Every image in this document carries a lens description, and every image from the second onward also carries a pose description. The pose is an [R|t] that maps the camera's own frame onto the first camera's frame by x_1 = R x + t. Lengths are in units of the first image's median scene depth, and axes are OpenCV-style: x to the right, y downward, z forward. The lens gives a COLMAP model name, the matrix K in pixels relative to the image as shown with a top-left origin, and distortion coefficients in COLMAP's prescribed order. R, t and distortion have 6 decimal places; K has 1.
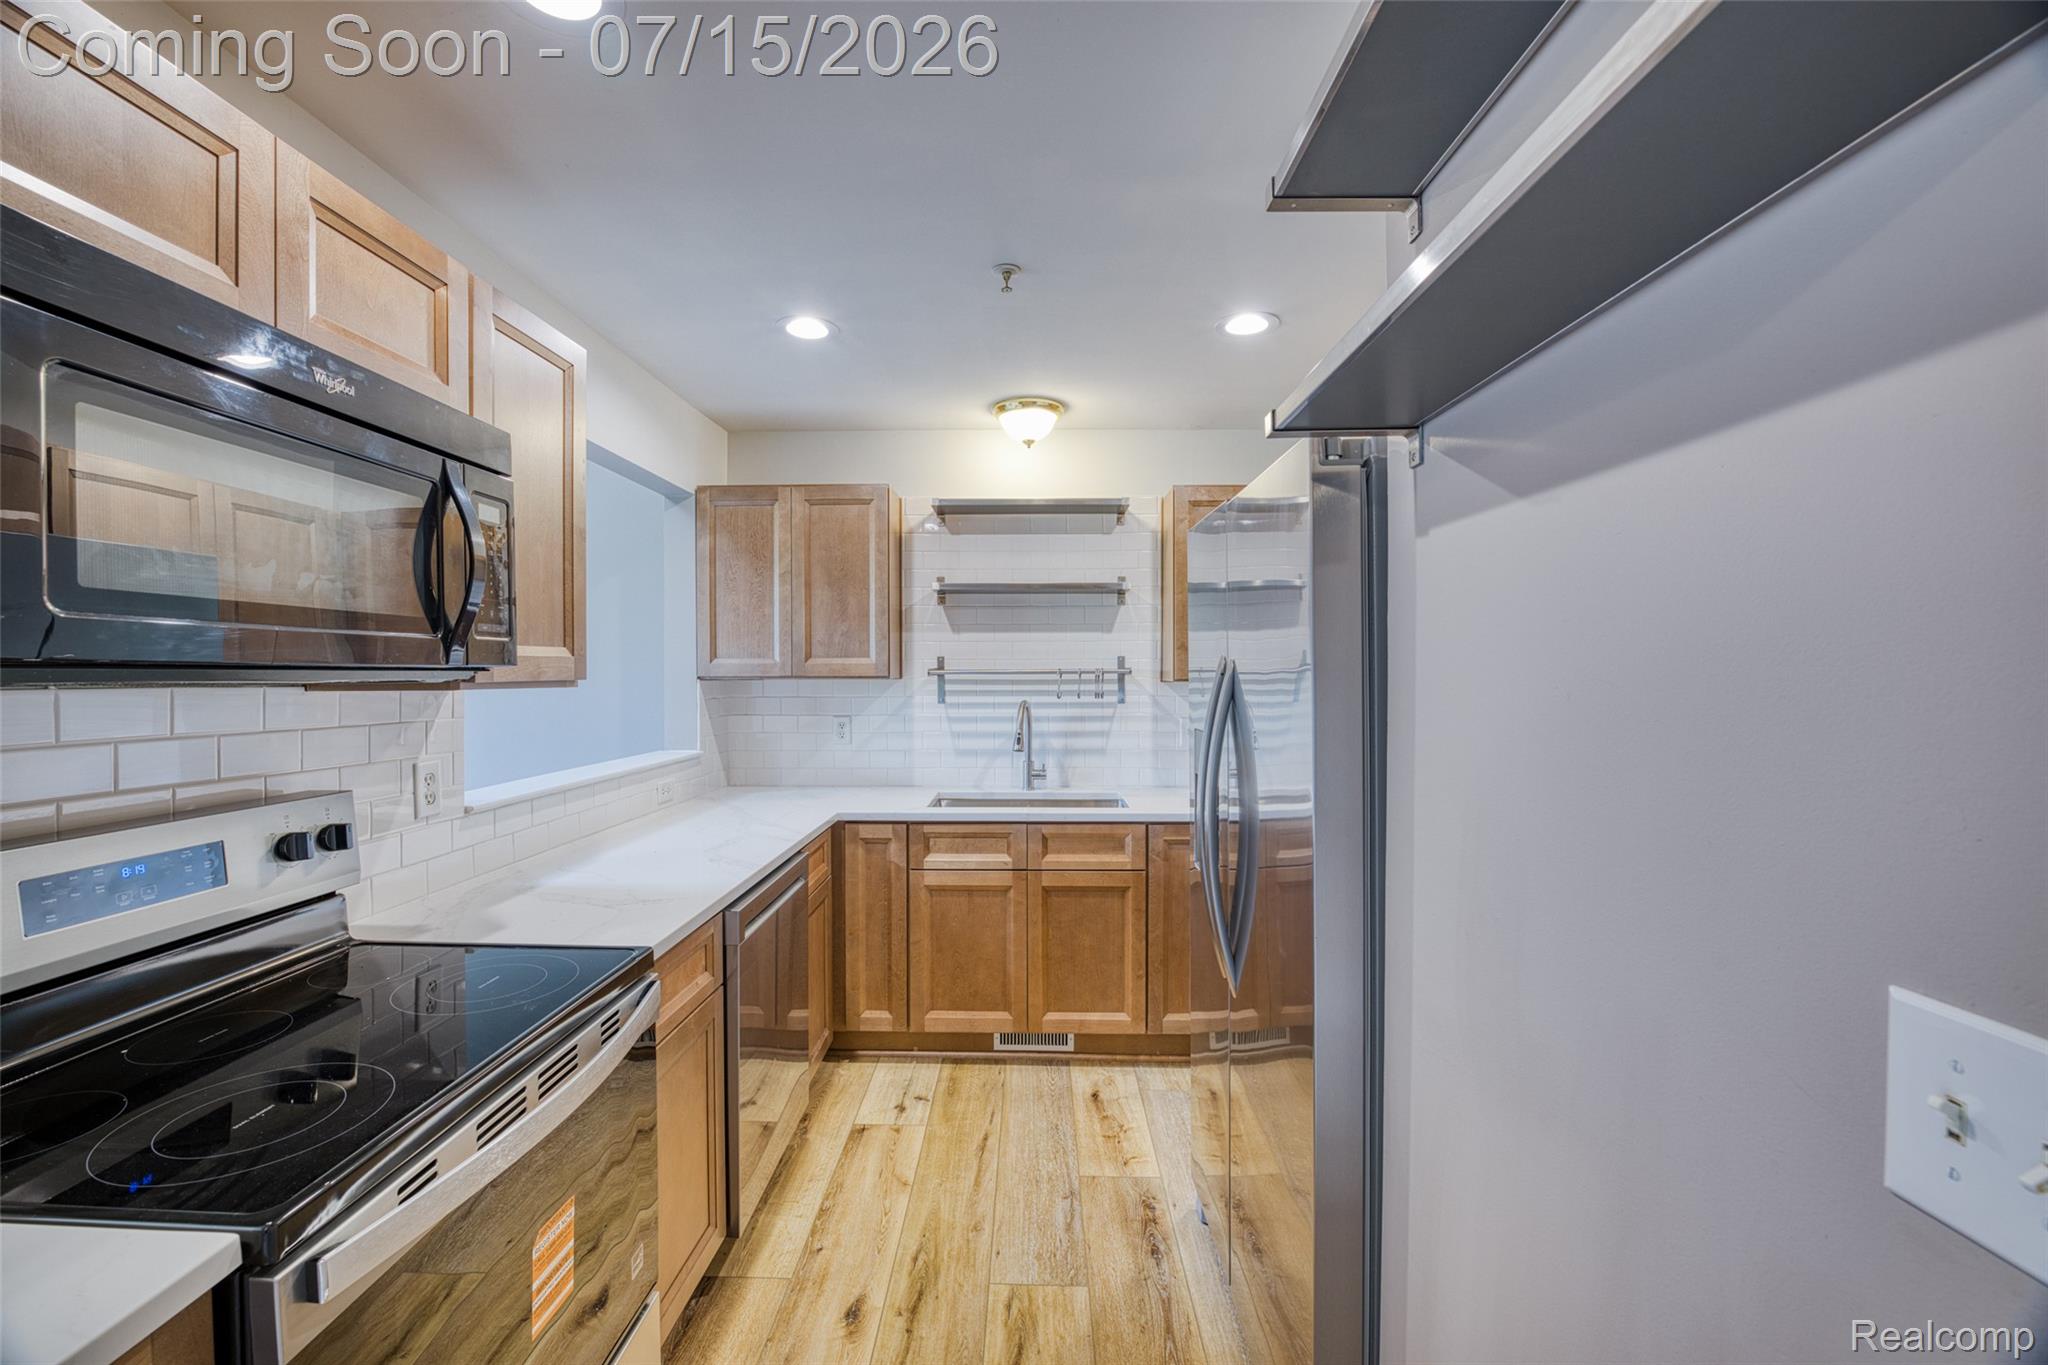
lens RADIAL K [[832.1, 0, 1017.5], [0, 832.1, 678.5], [0, 0, 1]] dist [-0.021258, 0.000800]
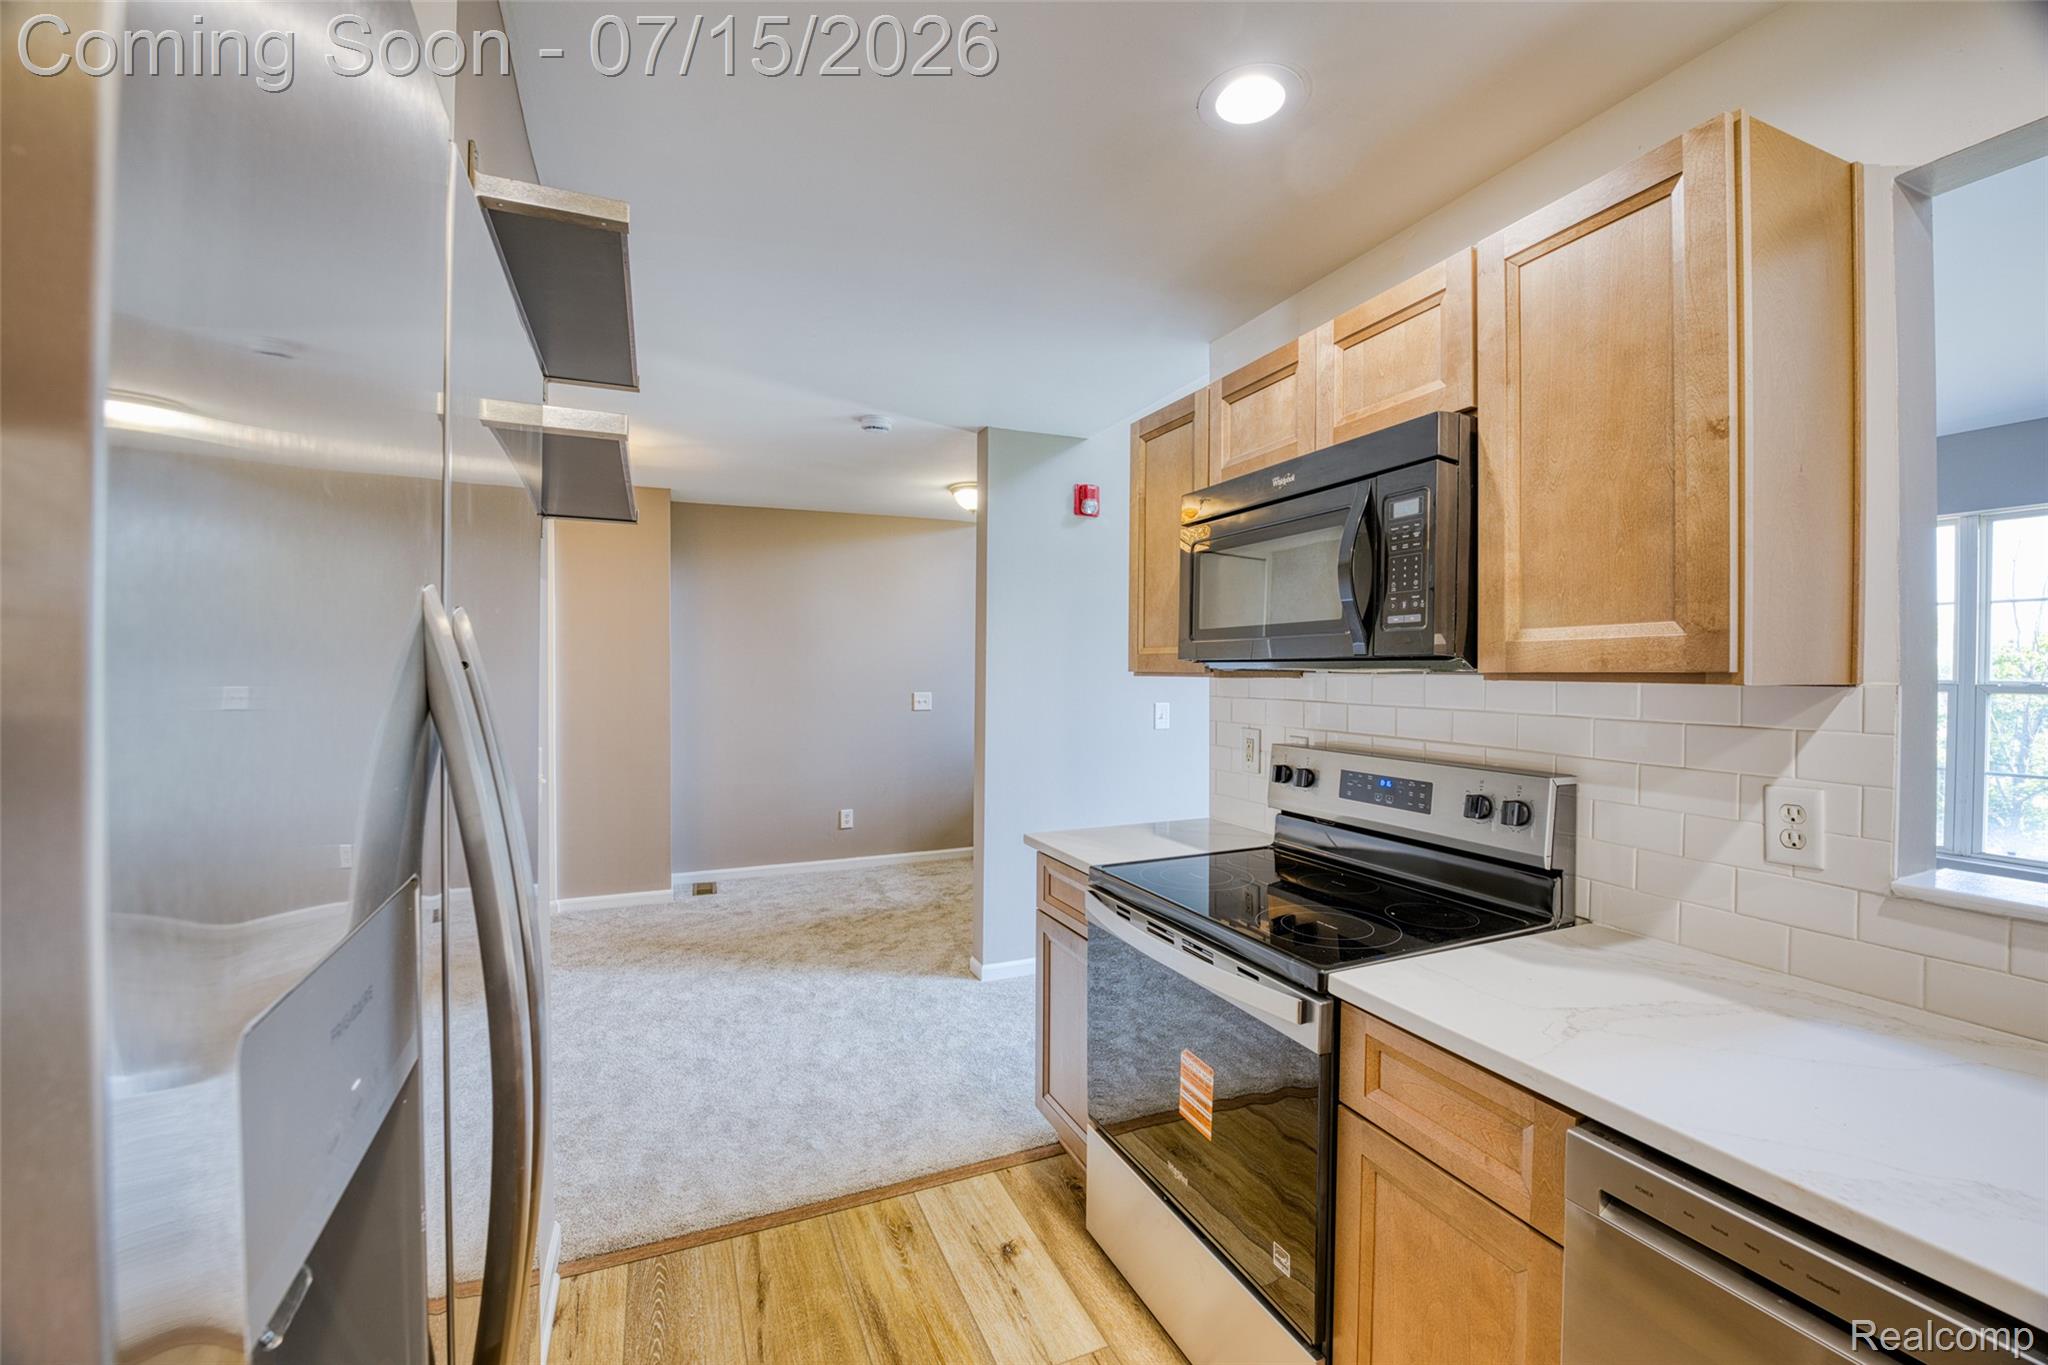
lens RADIAL K [[832.1, 0, 1017.5], [0, 832.1, 678.5], [0, 0, 1]] dist [-0.021258, 0.000800]
pose [[-0.908950, 0.004273, -0.416883, 0.112155], [-0.003513, 0.999833, 0.017907, -0.001753], [0.416890, 0.017741, -0.908784, 0.838570]]
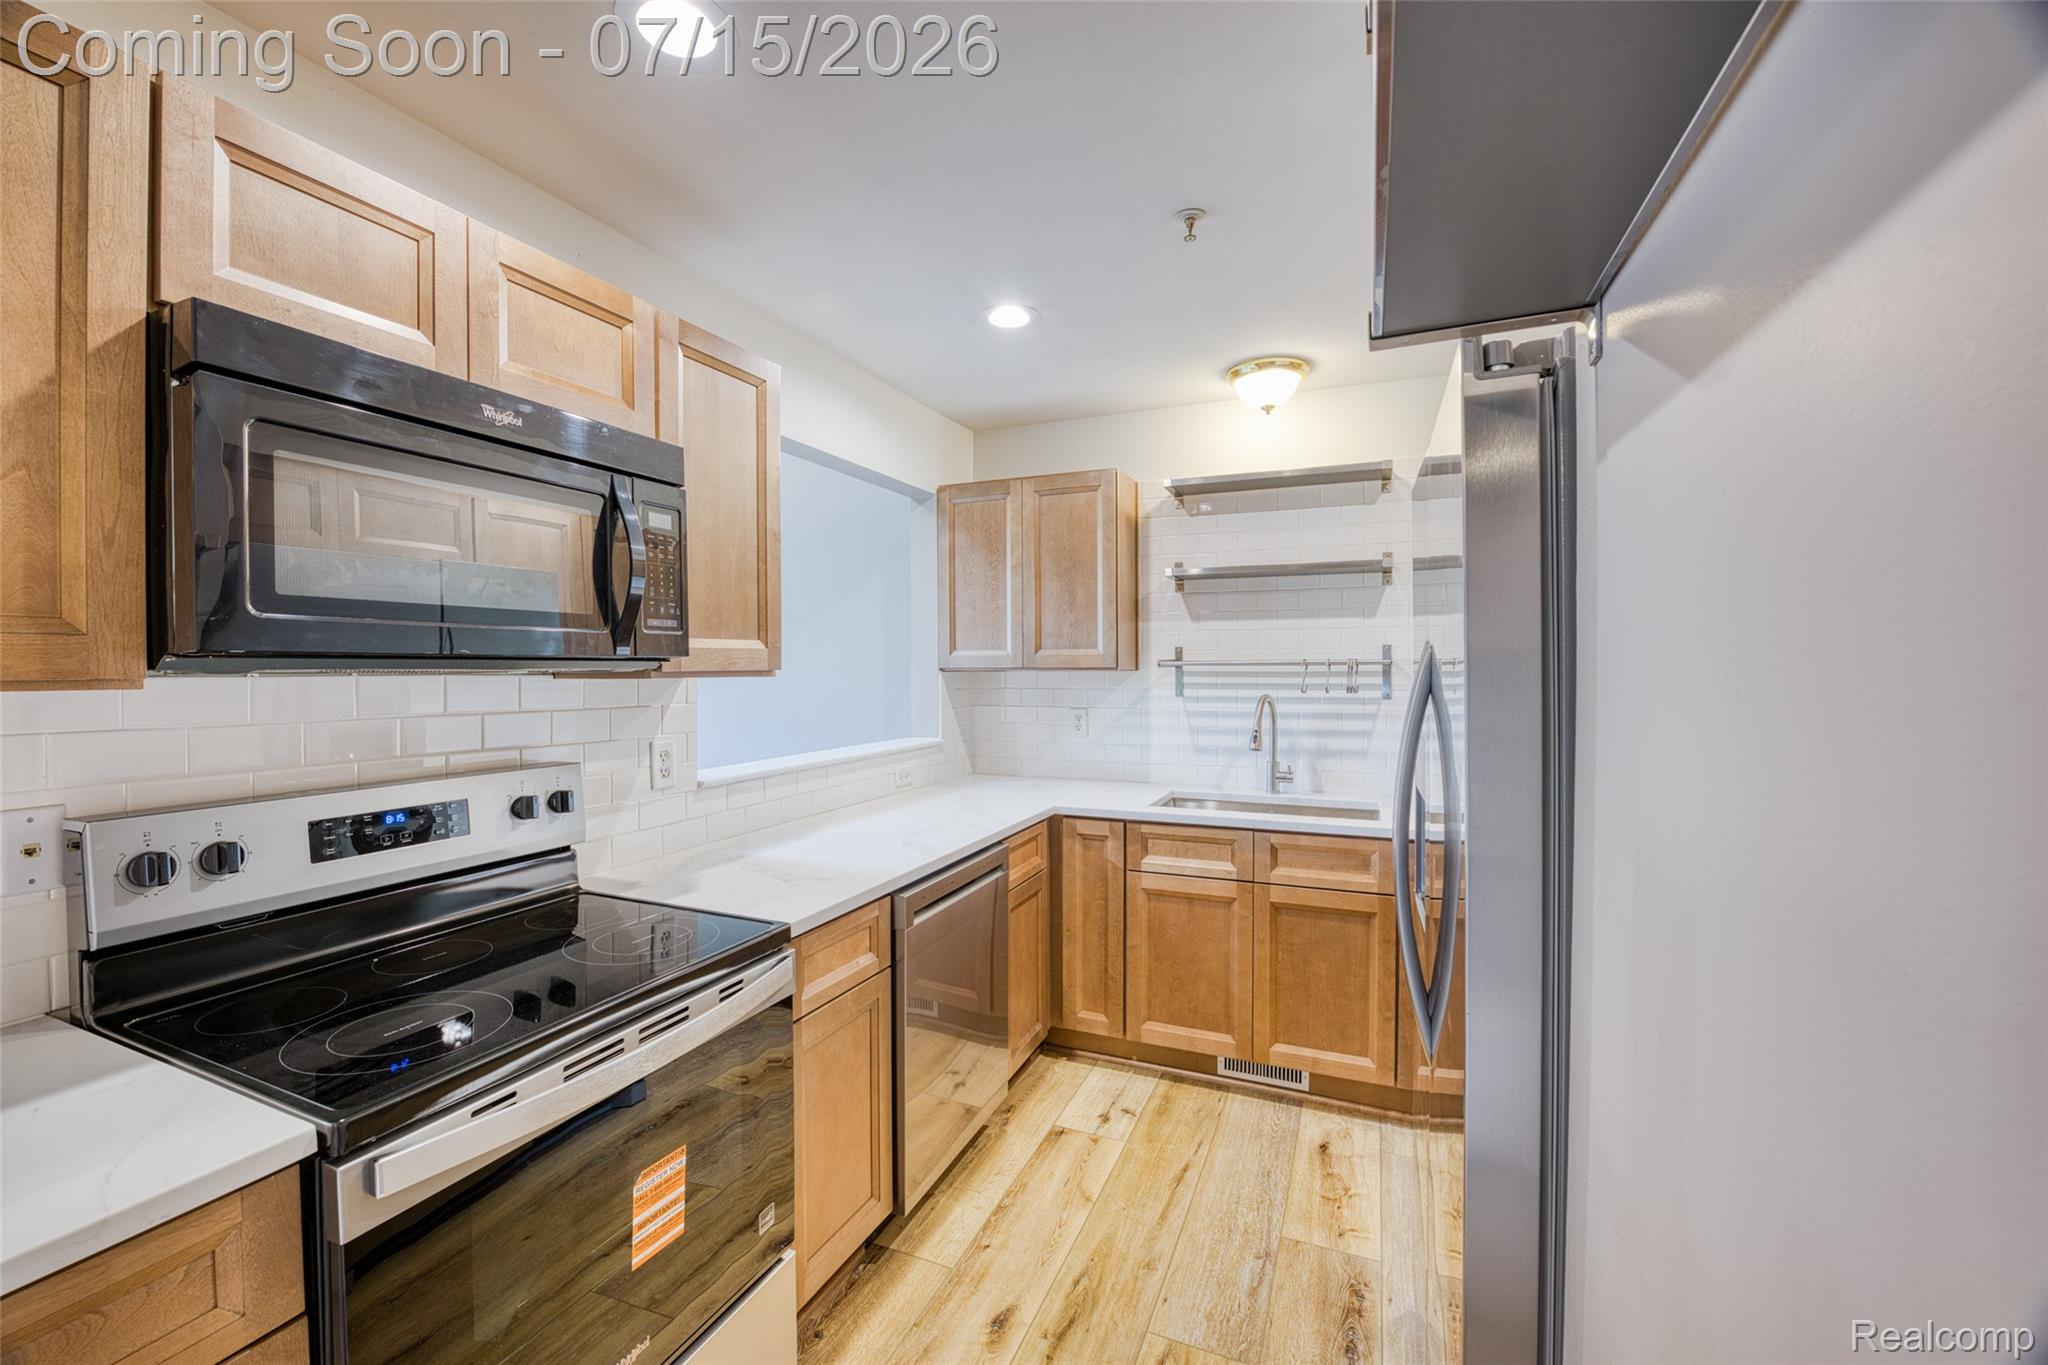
lens RADIAL K [[835.4, 0, 1010.6], [0, 835.4, 676.1], [0, 0, 1]] dist [-0.021587, -0.000001]
pose [[0.925160, 0.003373, -0.379562, 0.110173], [-0.001254, 0.999982, 0.005830, 0.001846], [0.379575, -0.004917, 0.925148, 0.064776]]
